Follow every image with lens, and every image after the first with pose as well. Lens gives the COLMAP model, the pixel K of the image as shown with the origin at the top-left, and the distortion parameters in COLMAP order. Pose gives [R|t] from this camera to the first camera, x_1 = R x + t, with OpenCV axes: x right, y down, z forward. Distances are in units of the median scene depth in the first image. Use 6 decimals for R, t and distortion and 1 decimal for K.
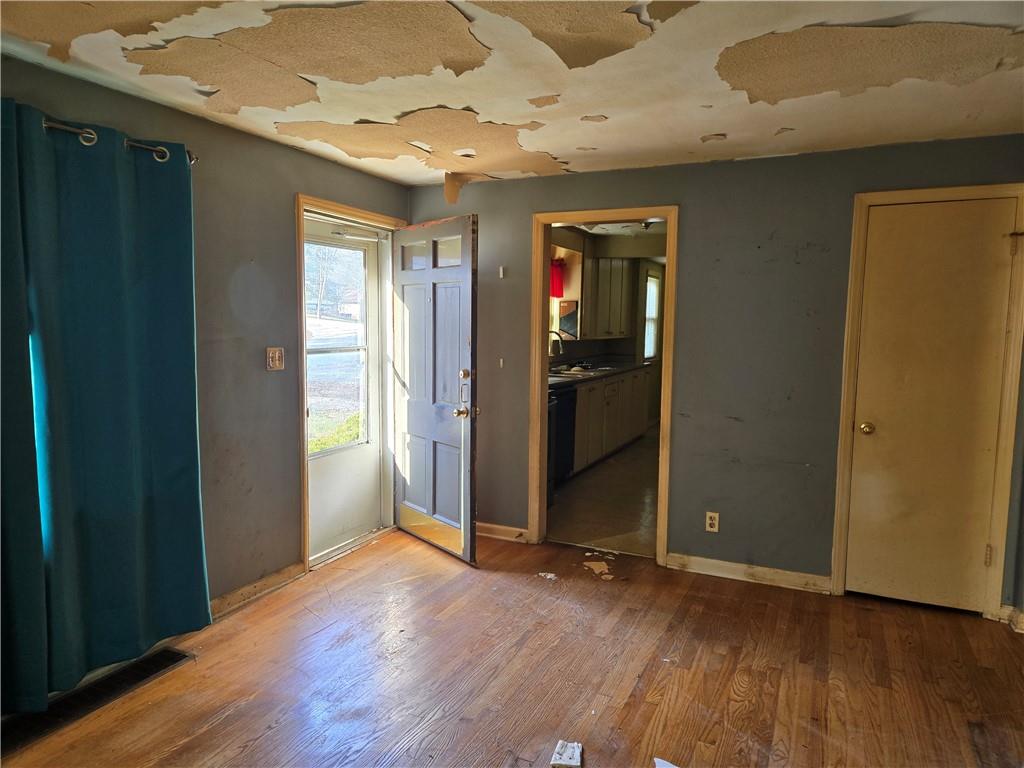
lens RADIAL K [[690.1, 0, 510.8], [0, 690.1, 386.6], [0, 0, 1]] dist [0.032157, -0.025880]
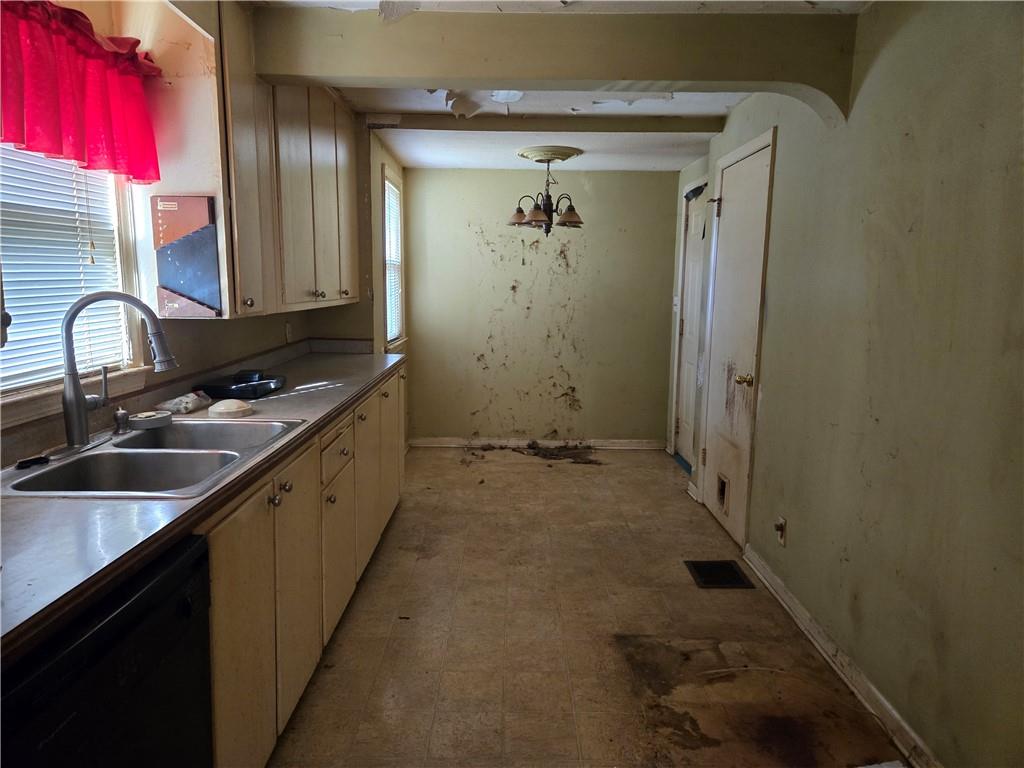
lens RADIAL K [[690.1, 0, 513.3], [0, 690.1, 385.8], [0, 0, 1]] dist [0.032157, -0.025880]
pose [[0.907539, -0.068379, 0.414363, 0.083237], [0.042701, 0.996567, 0.070931, -0.053340], [-0.417791, -0.046679, 0.907343, 0.643723]]
